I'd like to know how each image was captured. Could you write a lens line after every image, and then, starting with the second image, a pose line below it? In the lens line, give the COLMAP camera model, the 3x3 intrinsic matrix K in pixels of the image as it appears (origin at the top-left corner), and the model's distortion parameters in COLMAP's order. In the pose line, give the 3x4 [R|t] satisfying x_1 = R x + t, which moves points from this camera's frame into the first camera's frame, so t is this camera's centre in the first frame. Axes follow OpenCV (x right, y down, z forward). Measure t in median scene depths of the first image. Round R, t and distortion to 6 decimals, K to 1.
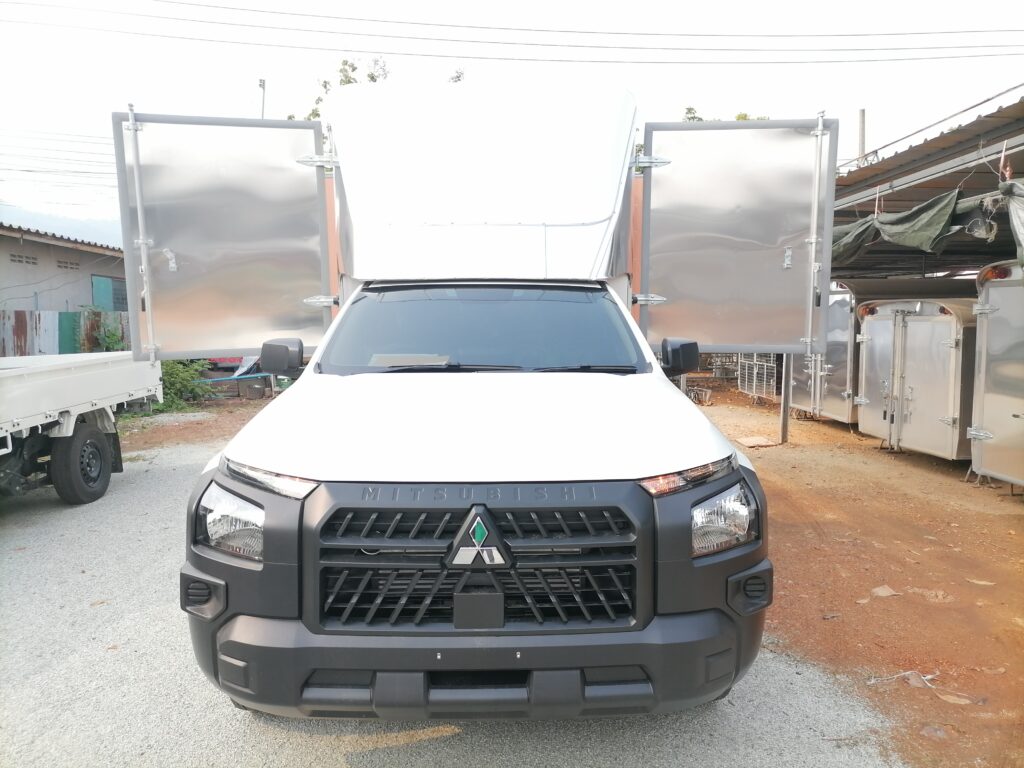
lens RADIAL K [[758.7, 0, 512.0], [0, 758.7, 384.0], [0, 0, 1]] dist [0.031913, -0.000174]
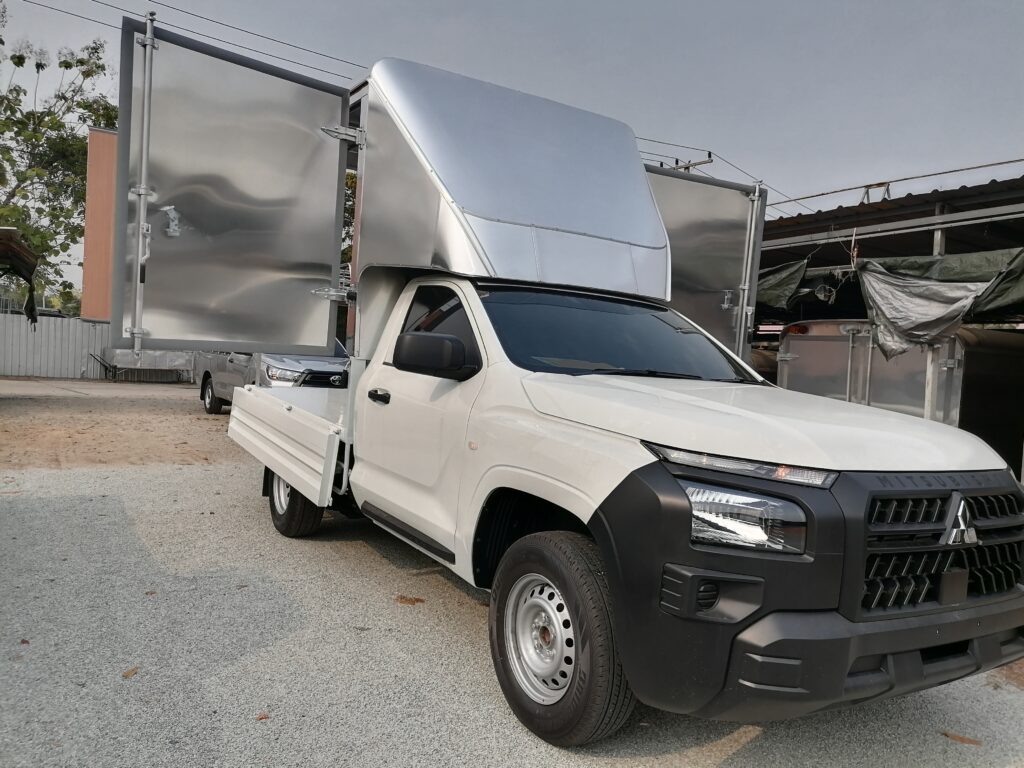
lens RADIAL K [[778.7, 0, 508.0], [0, 778.7, 389.6], [0, 0, 1]] dist [0.035393, -0.006933]
pose [[0.871668, 0.045545, 0.487976, -0.510939], [-0.024489, 0.998476, -0.049447, 0.037695], [-0.489485, 0.031151, 0.871455, 0.139931]]
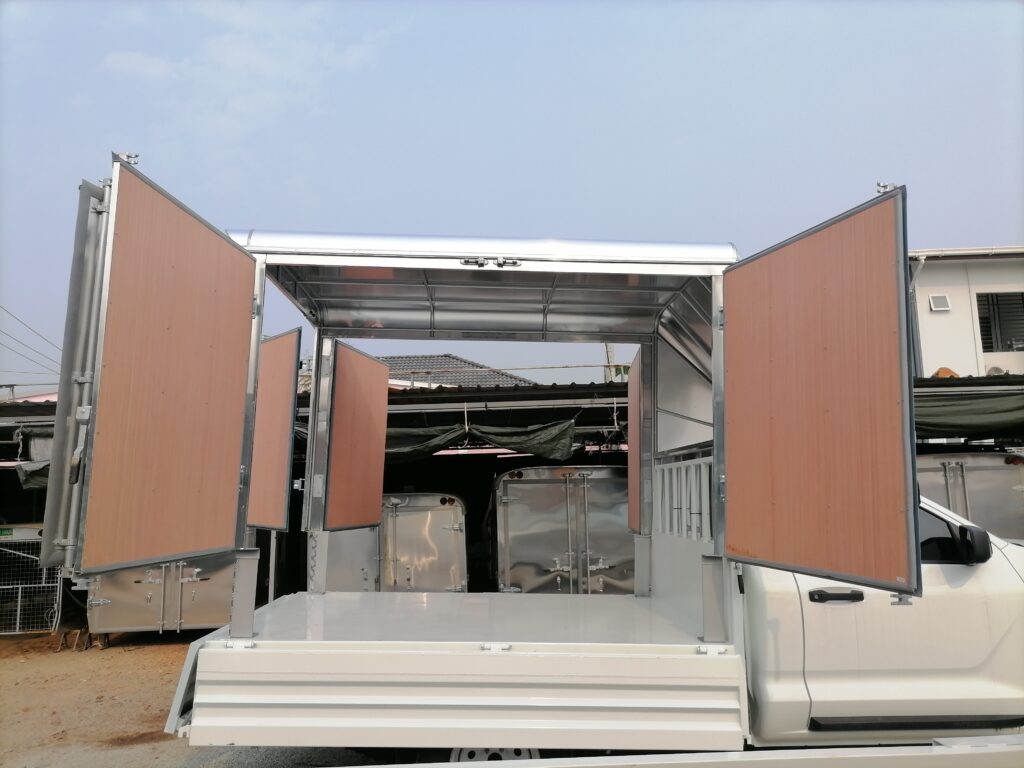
lens RADIAL K [[778.7, 0, 508.0], [0, 778.7, 389.6], [0, 0, 1]] dist [0.035393, -0.006933]
pose [[-0.007222, 0.134268, 0.990919, -1.054583], [0.116941, 0.984259, -0.132513, -0.135622], [-0.993113, 0.114922, -0.022810, 1.278046]]
